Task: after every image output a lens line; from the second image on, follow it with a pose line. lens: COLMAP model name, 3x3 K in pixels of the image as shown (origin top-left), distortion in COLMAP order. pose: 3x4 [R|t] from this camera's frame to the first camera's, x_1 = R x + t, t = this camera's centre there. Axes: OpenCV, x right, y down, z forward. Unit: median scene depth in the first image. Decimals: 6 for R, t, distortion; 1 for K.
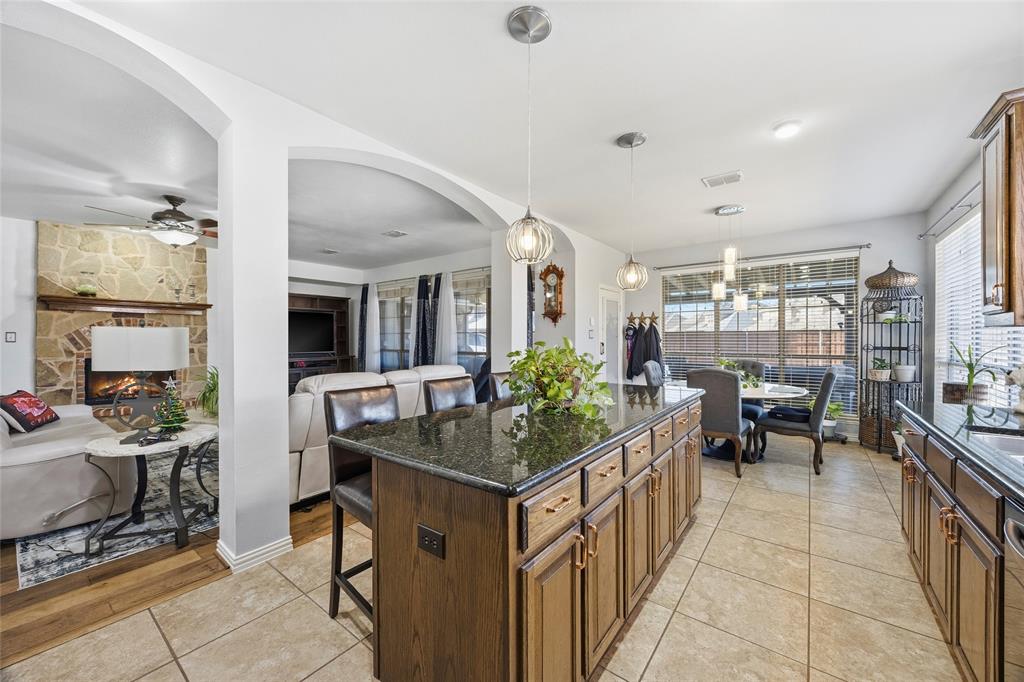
lens RADIAL K [[390.4, 0, 508.9], [0, 390.4, 337.6], [0, 0, 1]] dist [-0.000049, -0.000026]
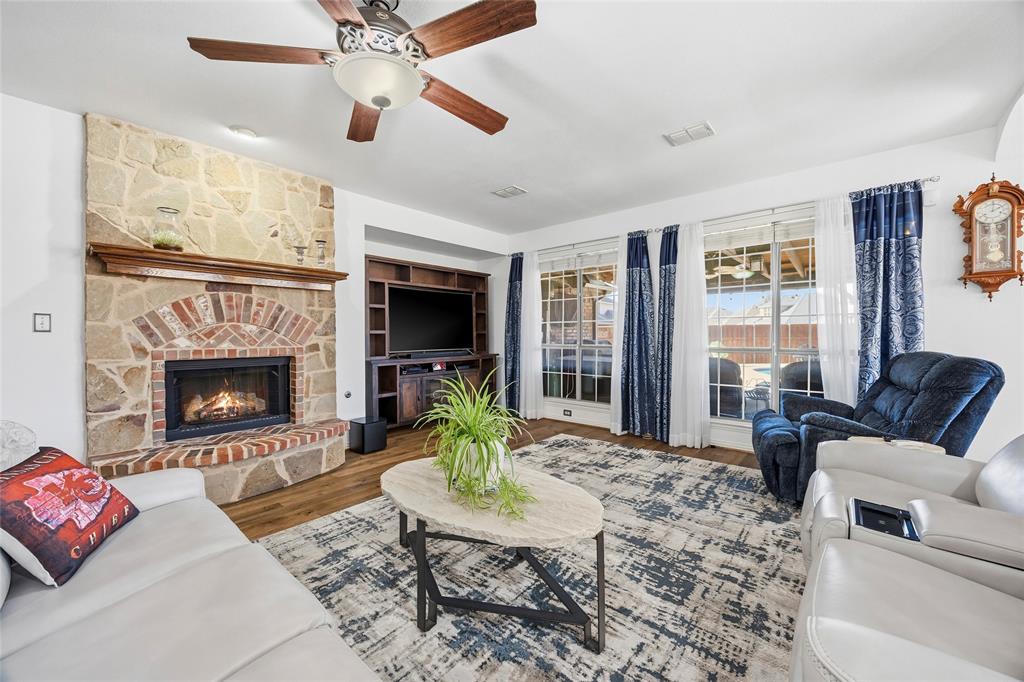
lens RADIAL K [[392.8, 0, 509.9], [0, 392.8, 337.1], [0, 0, 1]] dist [-0.000704, 0.000004]
pose [[0.998169, -0.004498, -0.060315, -0.529691], [0.004910, 0.999966, 0.006674, 0.016742], [0.060282, -0.006958, 0.998157, 0.441073]]
